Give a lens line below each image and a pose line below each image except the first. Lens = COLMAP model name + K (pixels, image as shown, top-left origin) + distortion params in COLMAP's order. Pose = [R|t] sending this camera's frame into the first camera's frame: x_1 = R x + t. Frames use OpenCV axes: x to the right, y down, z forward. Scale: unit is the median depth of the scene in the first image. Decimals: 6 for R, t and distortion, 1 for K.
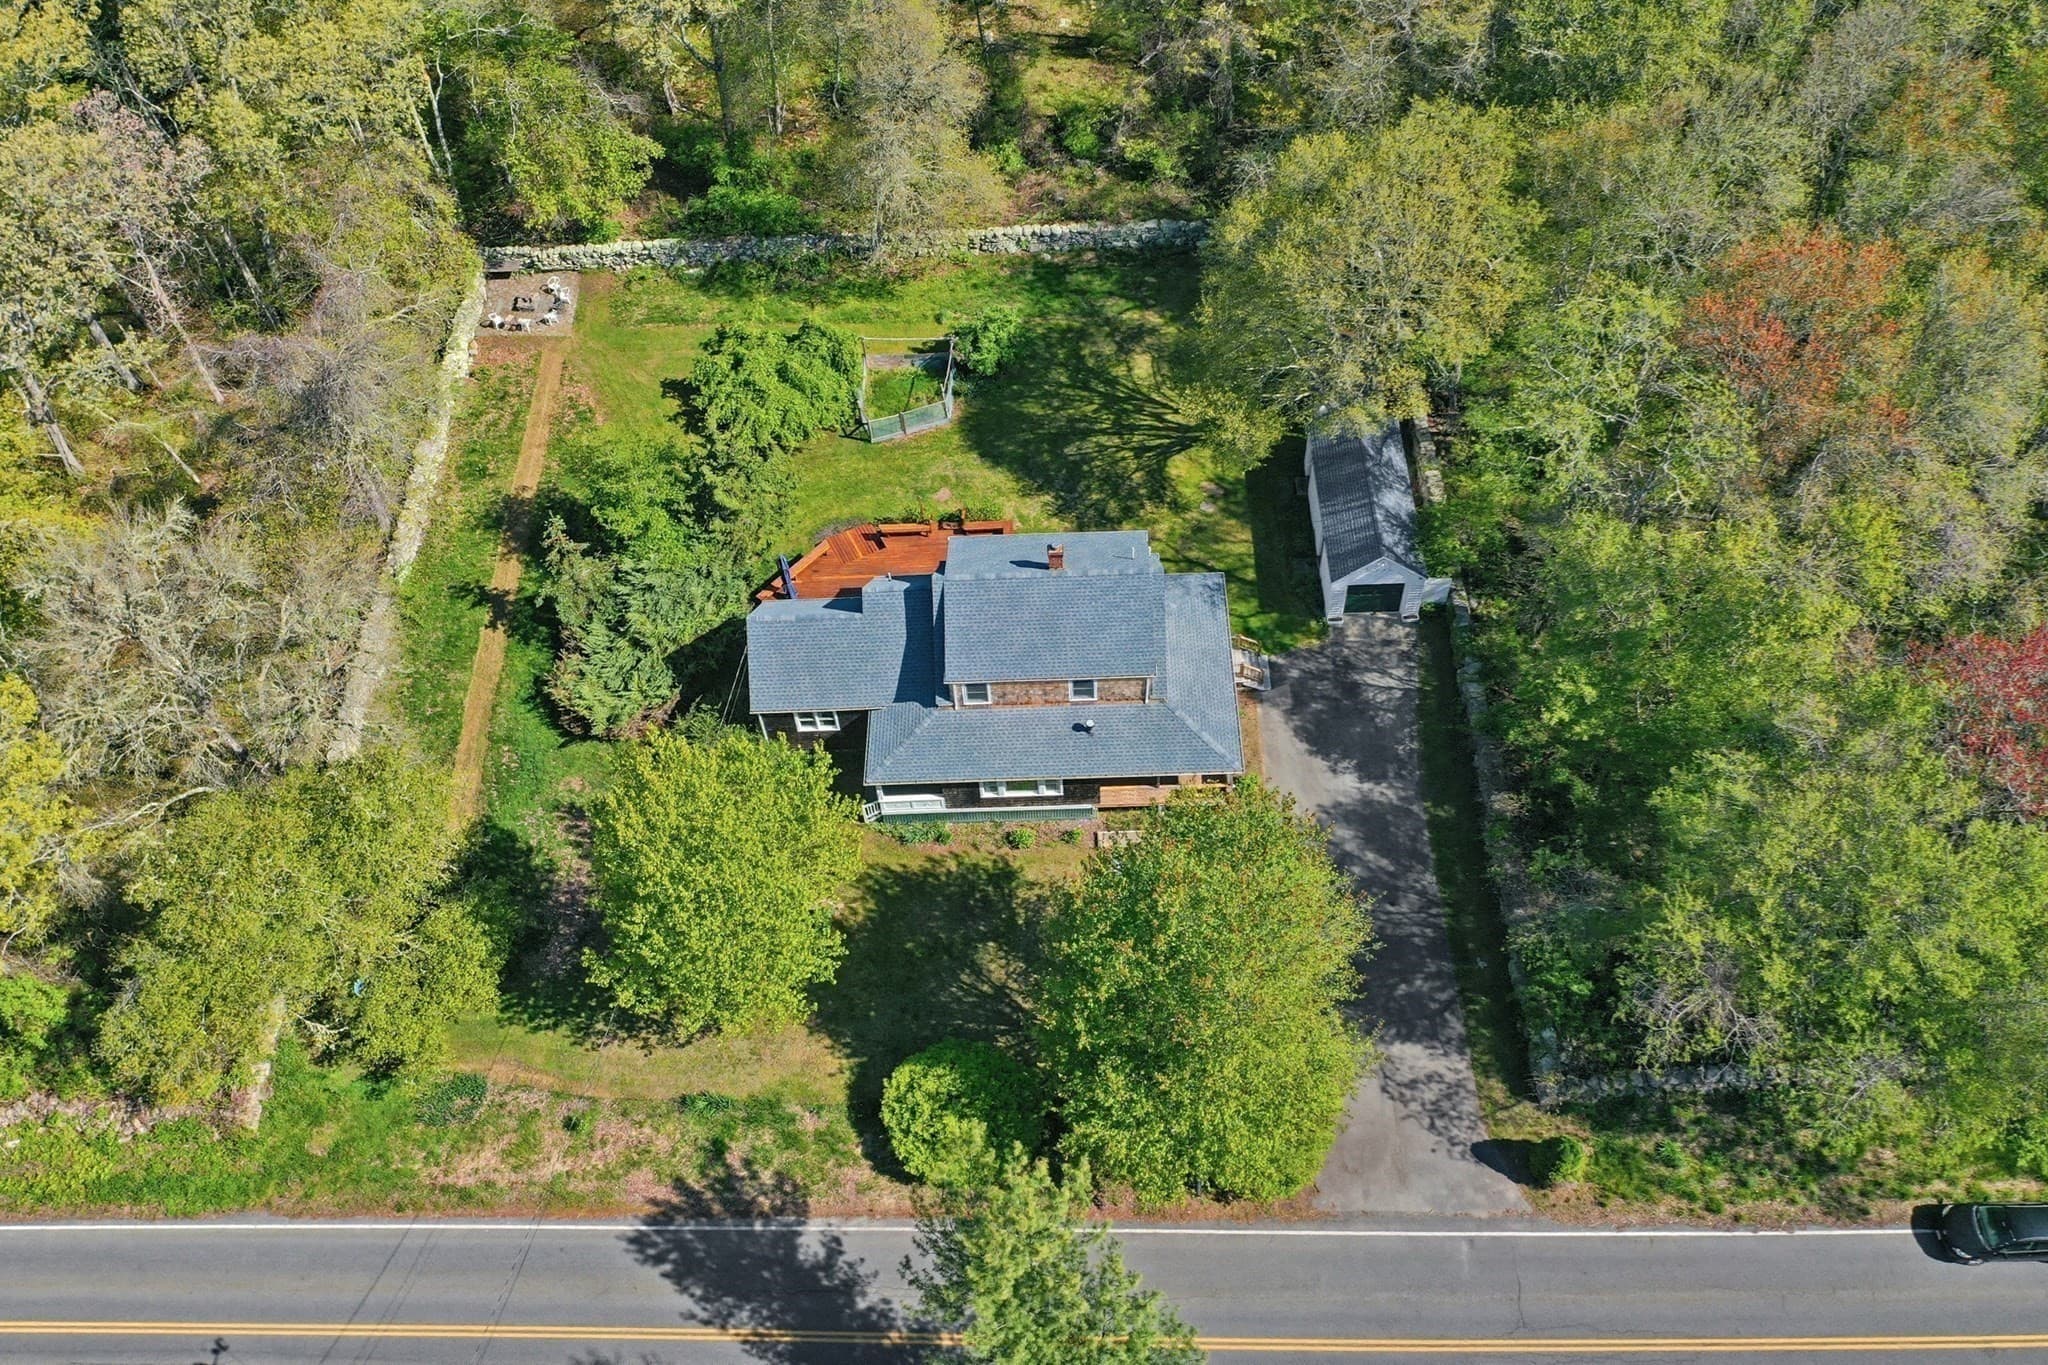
lens RADIAL K [[1630.1, 0, 1038.9], [0, 1630.1, 686.7], [0, 0, 1]] dist [-0.015957, -0.004364]
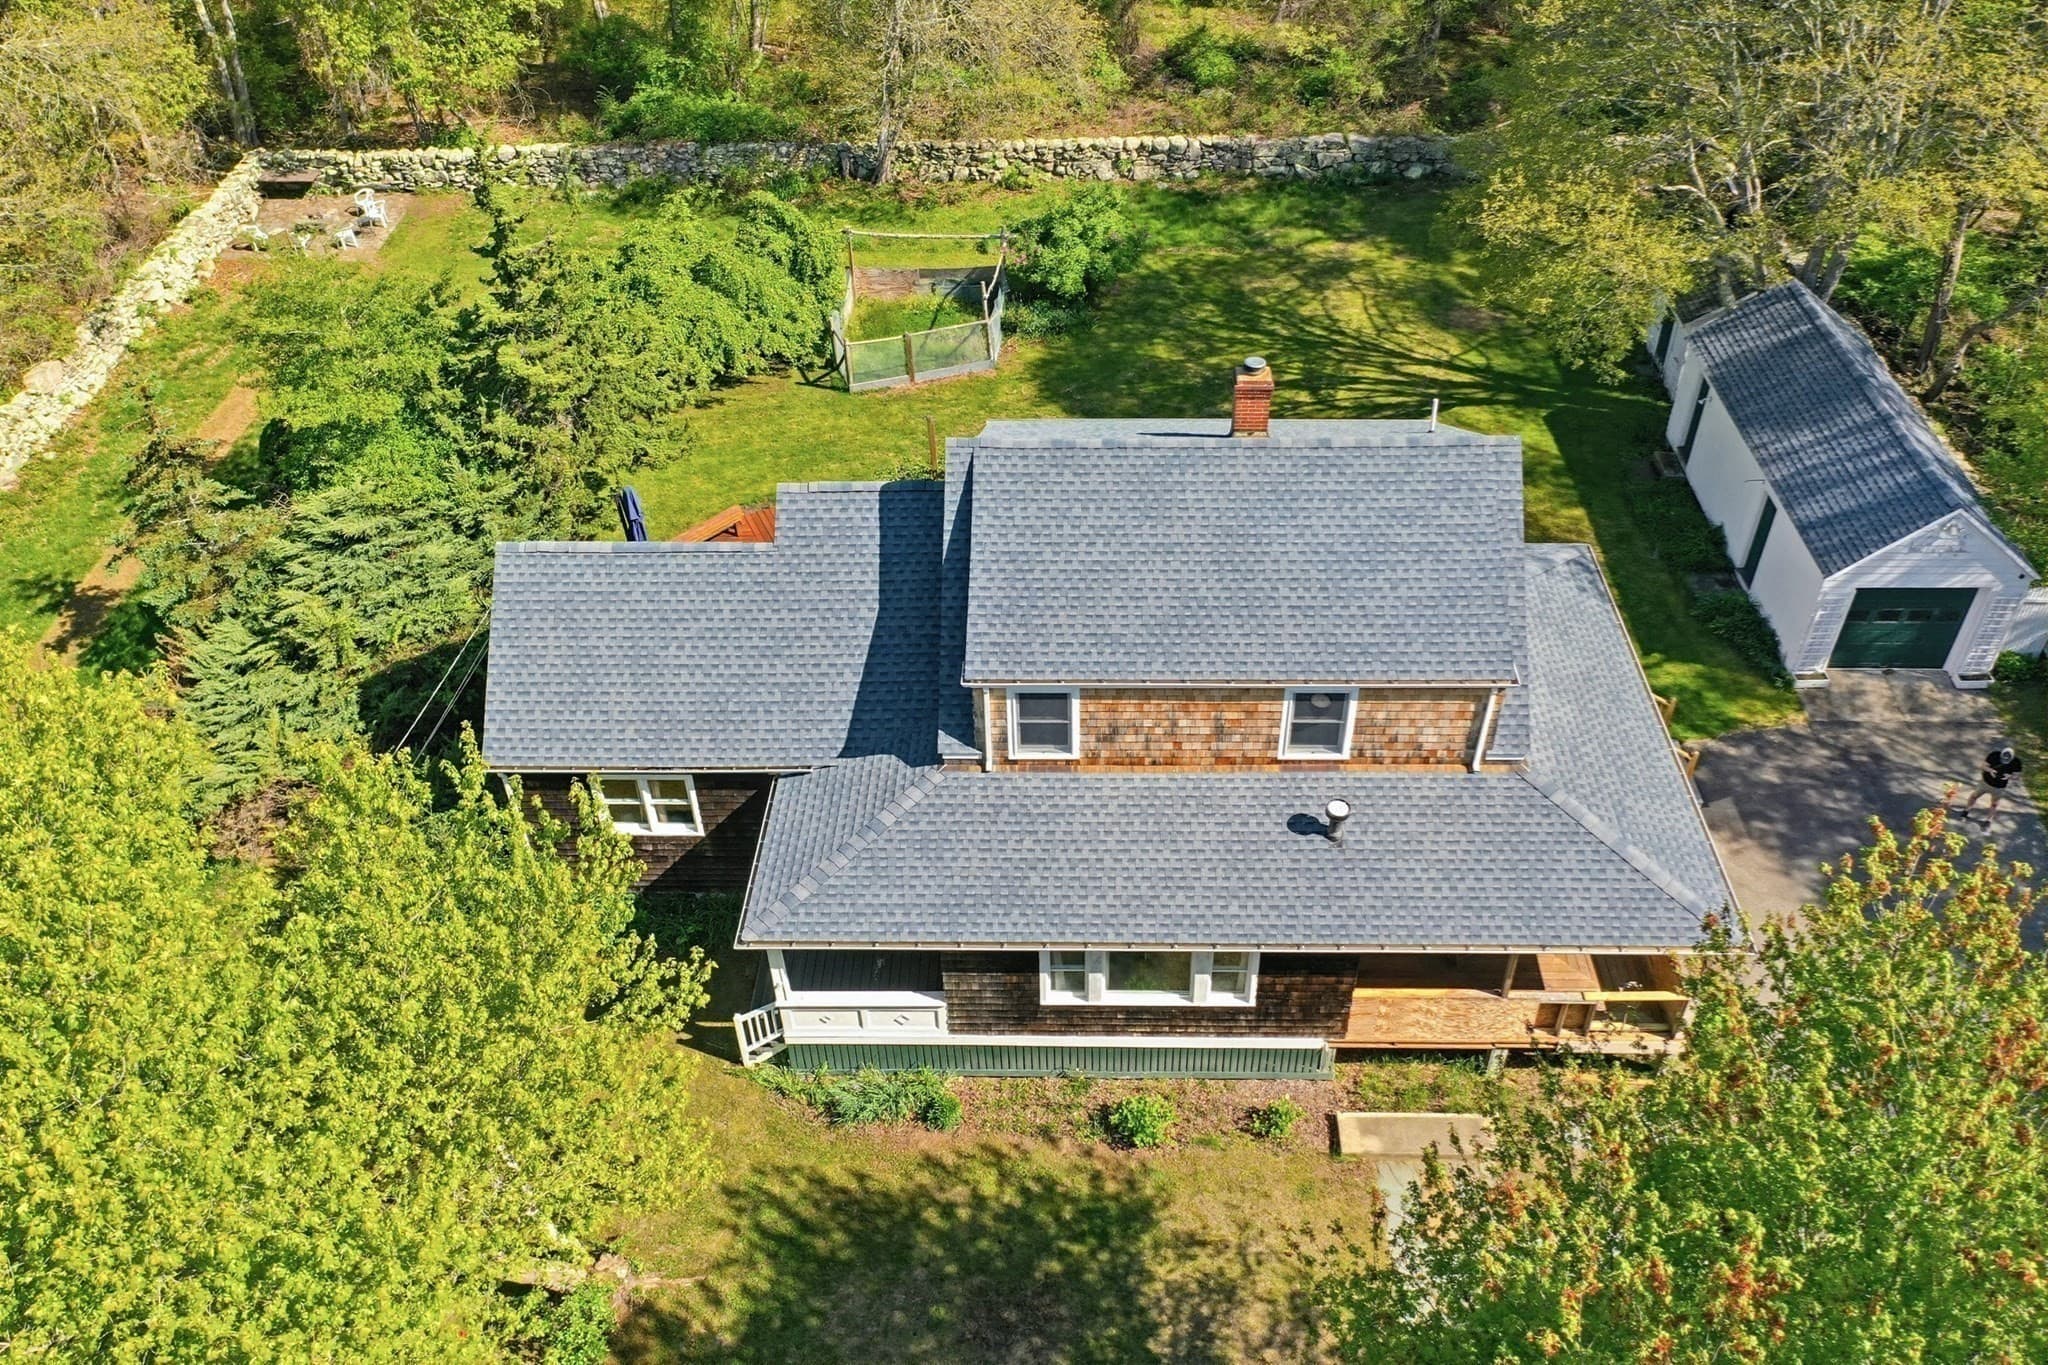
lens RADIAL K [[1630.1, 0, 1029.6], [0, 1630.1, 663.1], [0, 0, 1]] dist [-0.015957, -0.004364]
pose [[0.998945, 0.039770, -0.022956, -0.029531], [-0.044100, 0.970209, -0.238222, 0.074163], [0.012798, 0.238983, 0.970939, 0.549964]]
